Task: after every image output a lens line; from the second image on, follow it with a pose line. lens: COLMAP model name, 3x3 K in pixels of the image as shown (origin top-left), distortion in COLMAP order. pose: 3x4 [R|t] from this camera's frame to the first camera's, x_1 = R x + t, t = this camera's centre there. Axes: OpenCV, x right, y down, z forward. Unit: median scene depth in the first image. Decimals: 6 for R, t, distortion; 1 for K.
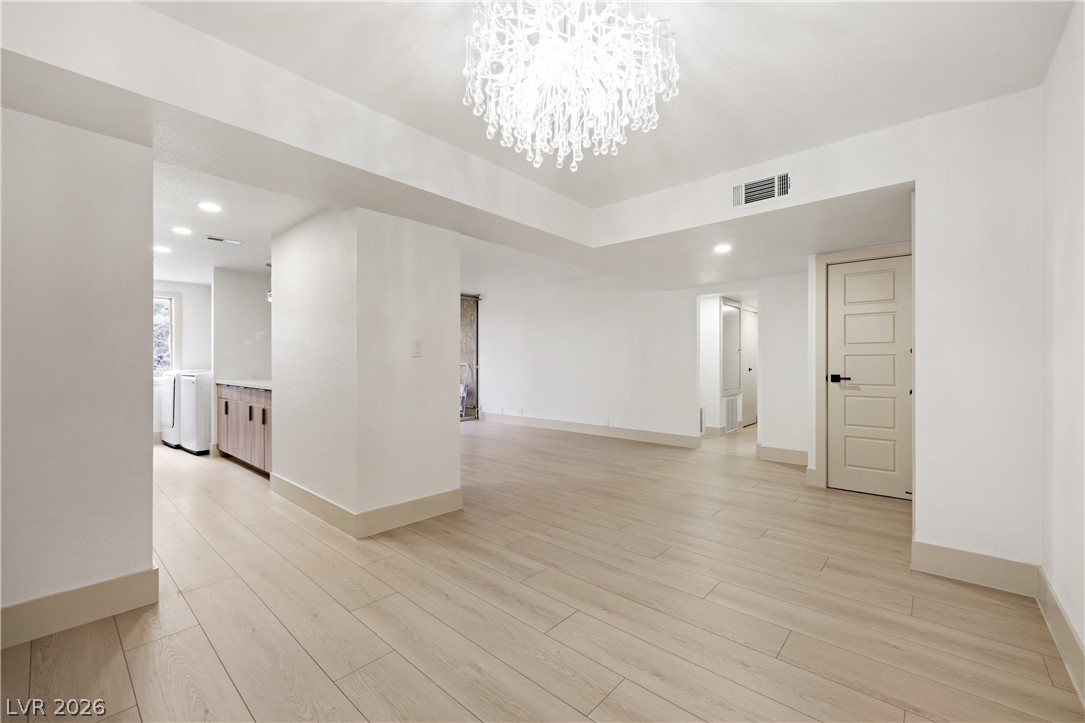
lens RADIAL K [[439.5, 0, 537.8], [0, 439.5, 362.3], [0, 0, 1]] dist [0.001446, 0.000117]
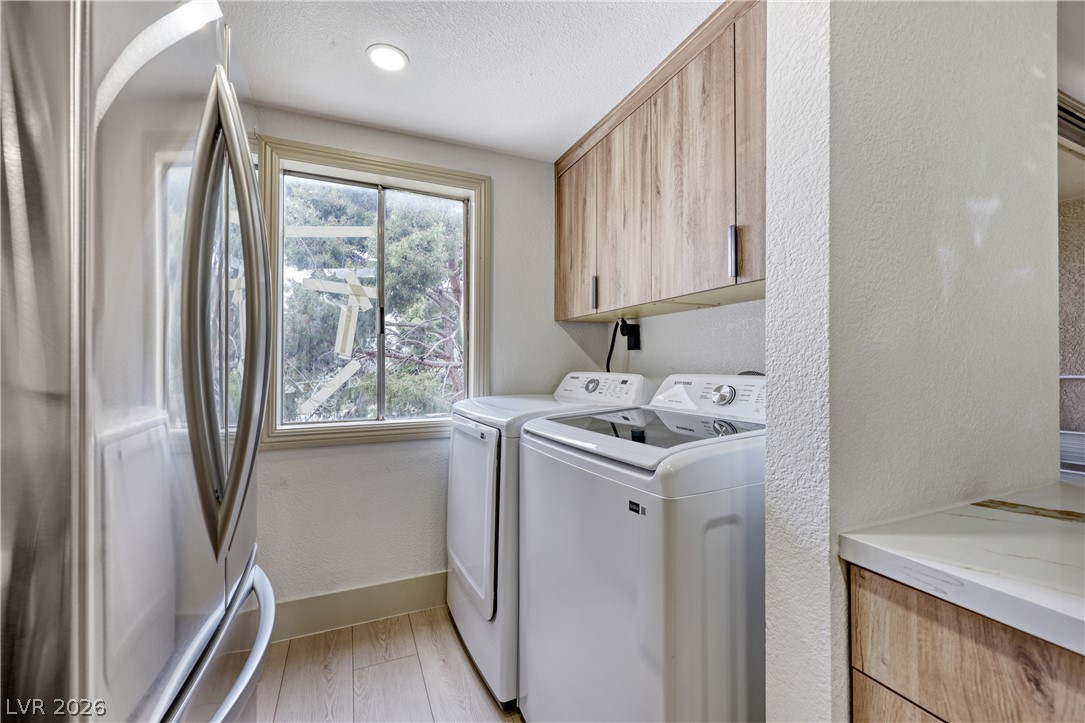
lens RADIAL K [[439.5, 0, 537.8], [0, 439.5, 362.3], [0, 0, 1]] dist [0.001446, 0.000117]
pose [[0.906378, -0.002055, -0.422463, -0.738051], [0.000671, 0.999994, -0.003426, -0.009972], [0.422468, 0.002822, 0.906374, 0.821289]]
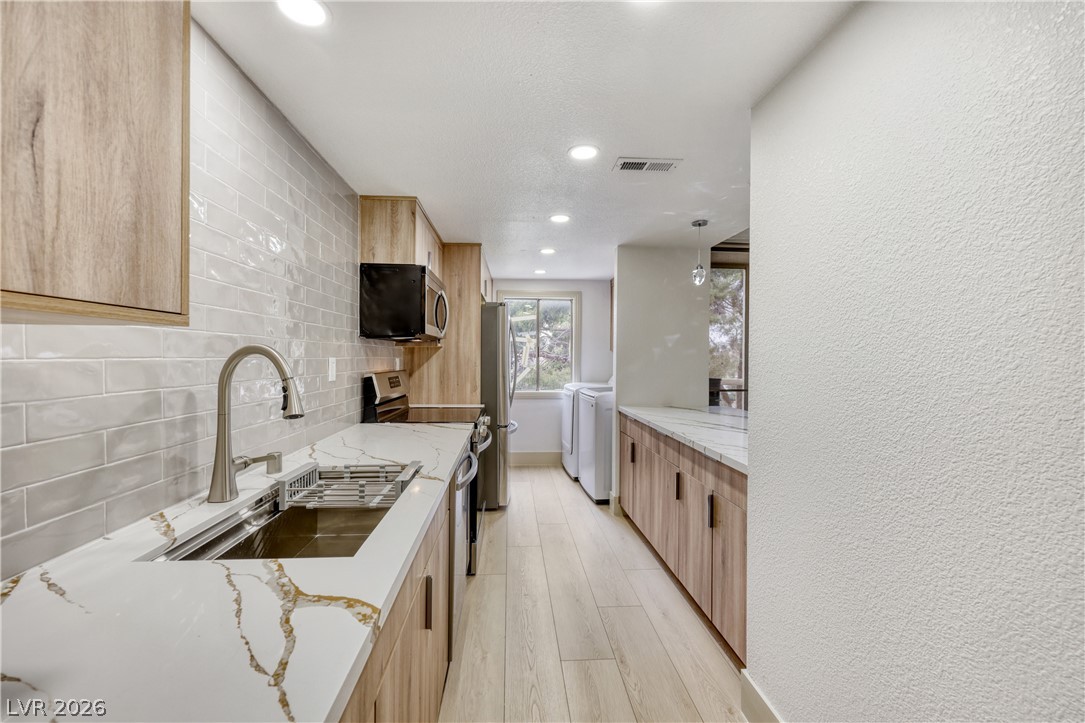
lens RADIAL K [[439.5, 0, 537.8], [0, 439.5, 362.3], [0, 0, 1]] dist [0.001446, 0.000117]
pose [[0.713025, 0.012546, -0.701026, -0.325212], [-0.008737, 0.999921, 0.009010, -0.033975], [0.701084, -0.000300, 0.713079, 0.399836]]
